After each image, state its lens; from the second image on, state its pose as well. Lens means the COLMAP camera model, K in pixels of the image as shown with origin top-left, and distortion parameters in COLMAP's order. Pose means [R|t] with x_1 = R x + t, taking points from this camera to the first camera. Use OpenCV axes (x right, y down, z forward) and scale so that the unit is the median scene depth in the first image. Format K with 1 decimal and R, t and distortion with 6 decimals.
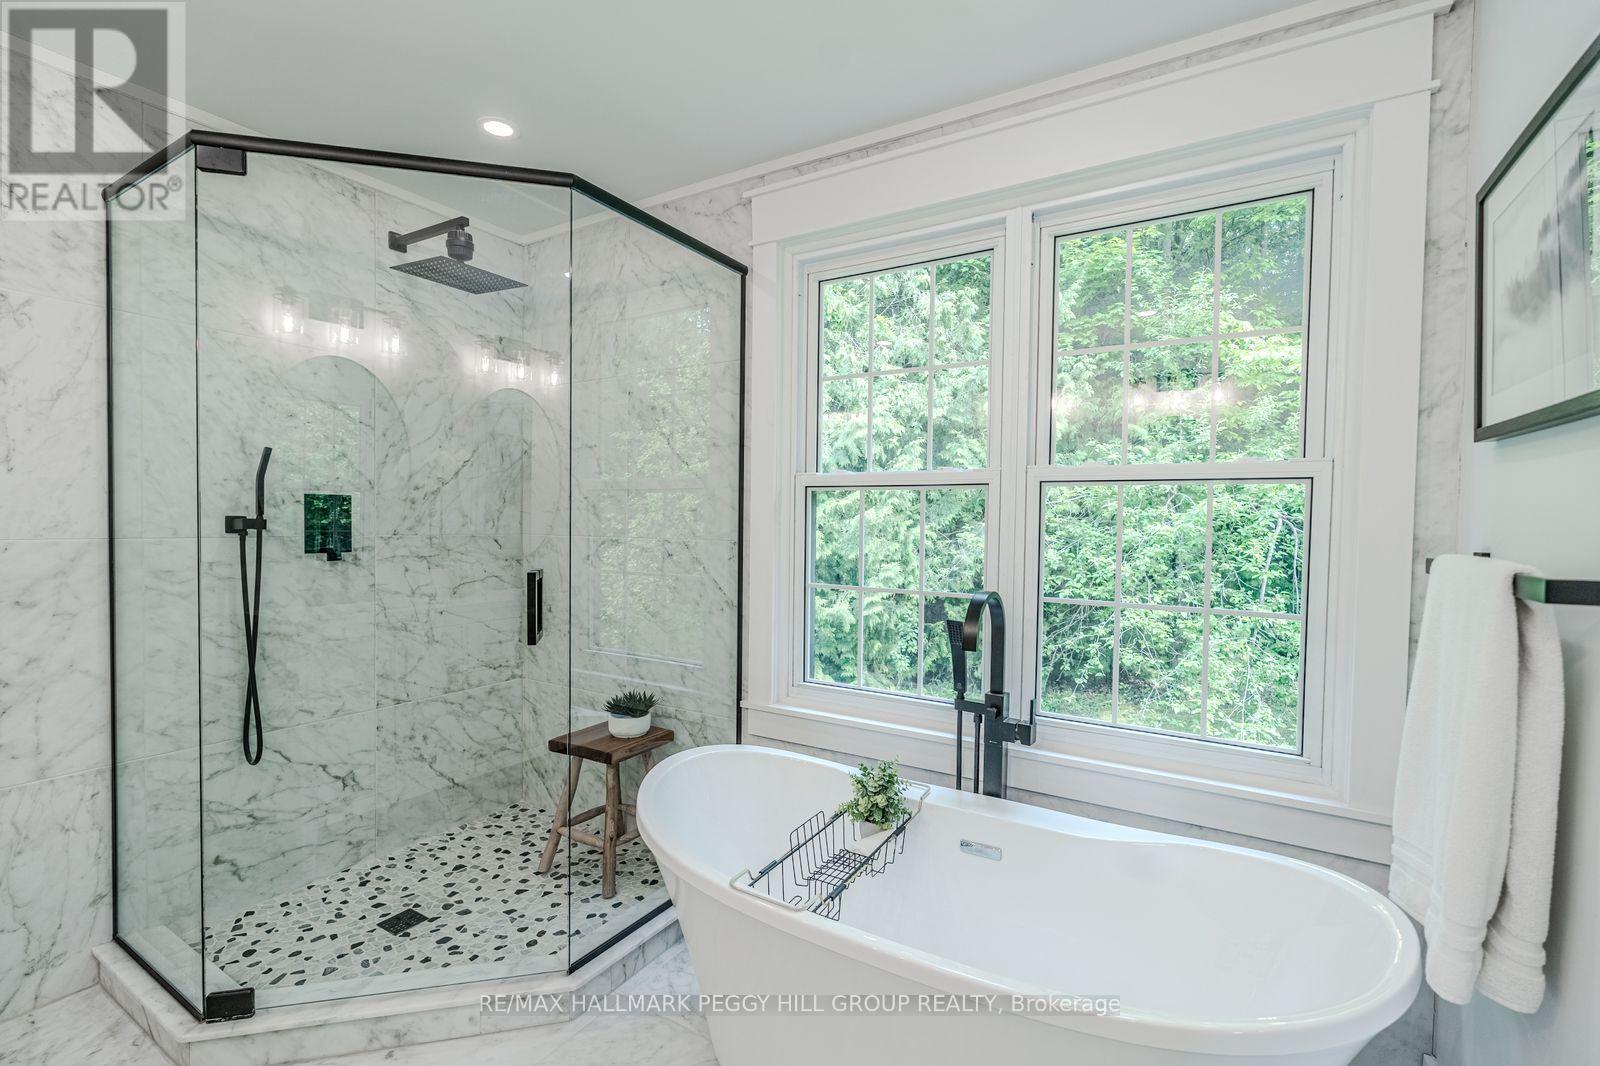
lens RADIAL K [[702.7, 0, 801.6], [0, 702.7, 534.2], [0, 0, 1]] dist [-0.001380, 0.000759]
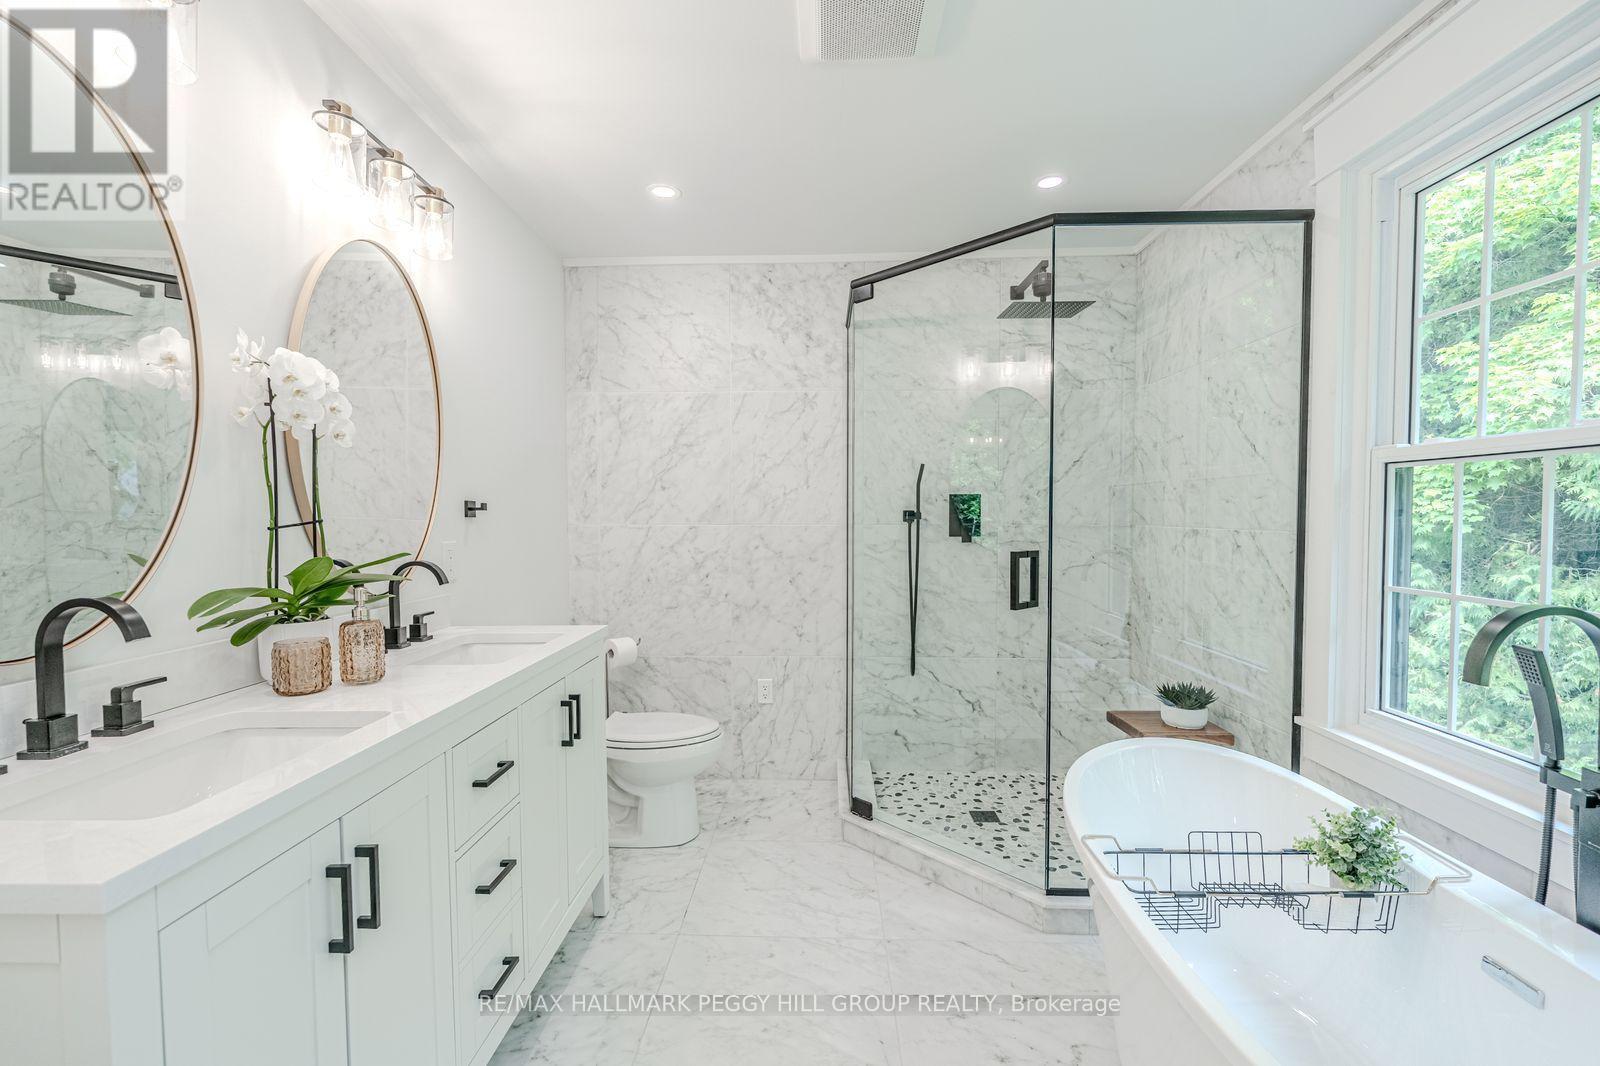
lens RADIAL K [[702.7, 0, 809.1], [0, 702.7, 532.9], [0, 0, 1]] dist [-0.001380, 0.000759]
pose [[0.502750, 0.012569, -0.864340, 0.368082], [-0.011895, 0.999900, 0.007621, 0.012508], [0.864350, 0.006450, 0.502850, 0.046127]]
